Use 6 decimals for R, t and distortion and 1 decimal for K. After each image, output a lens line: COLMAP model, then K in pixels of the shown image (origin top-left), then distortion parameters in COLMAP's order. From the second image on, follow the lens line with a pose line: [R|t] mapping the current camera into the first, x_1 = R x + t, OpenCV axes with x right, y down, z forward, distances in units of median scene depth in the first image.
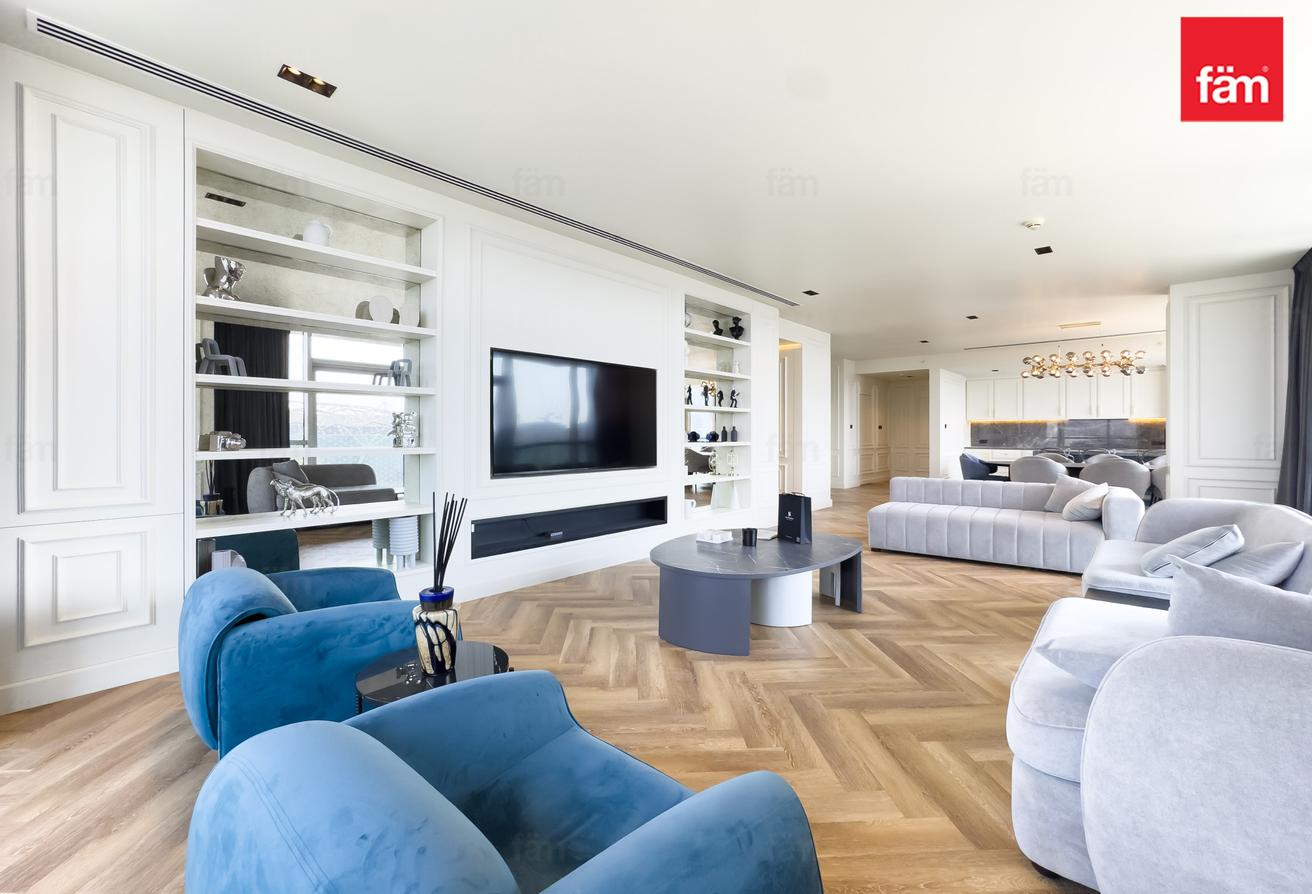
lens RADIAL K [[542.2, 0, 659.7], [0, 542.2, 435.5], [0, 0, 1]] dist [-0.041935, 0.018667]
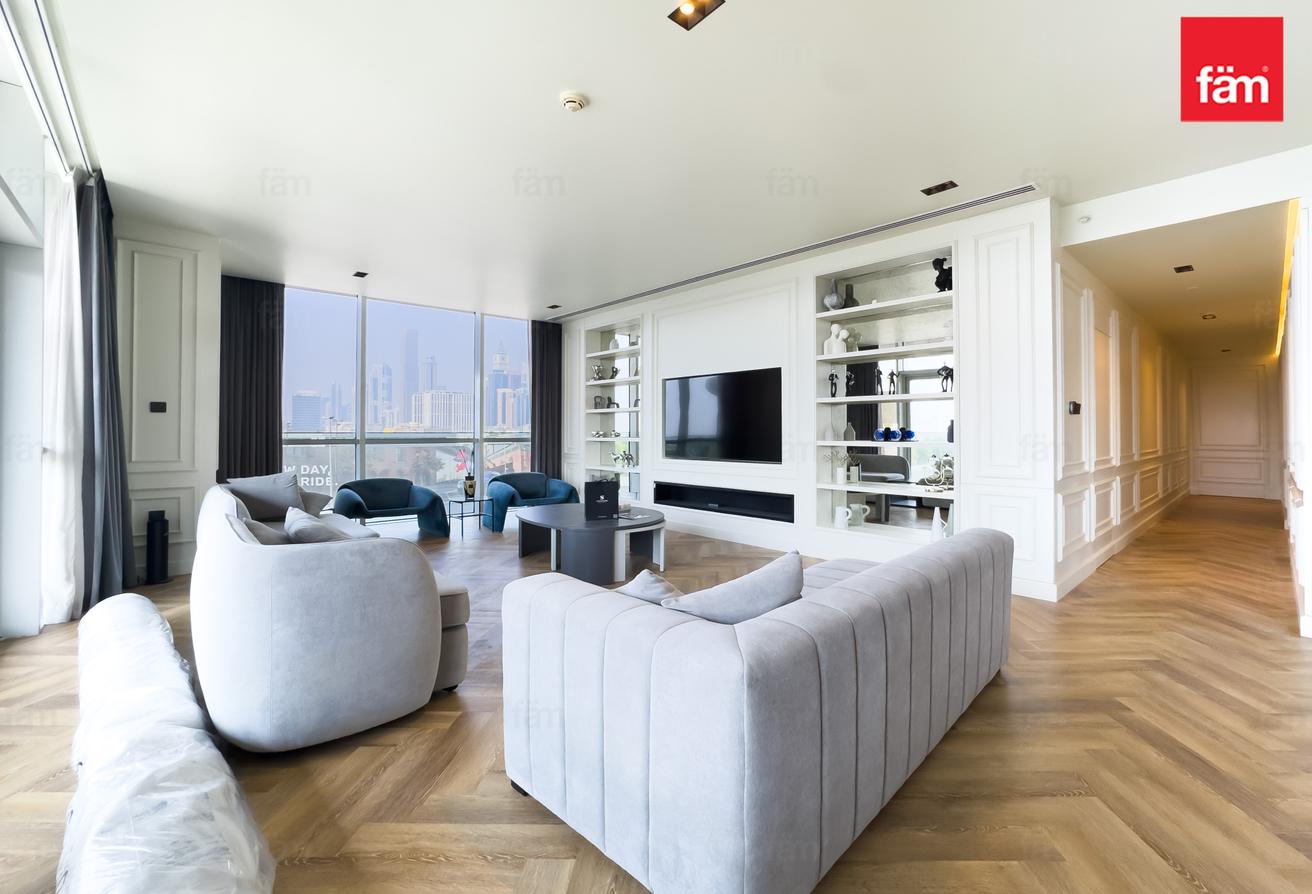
lens RADIAL K [[542.2, 0, 659.7], [0, 542.2, 435.5], [0, 0, 1]] dist [-0.041935, 0.018667]
pose [[-0.105448, -0.002626, -0.994421, 1.020854], [-0.013106, 0.999913, -0.001251, 0.010073], [0.994338, 0.012901, -0.105473, 0.879918]]
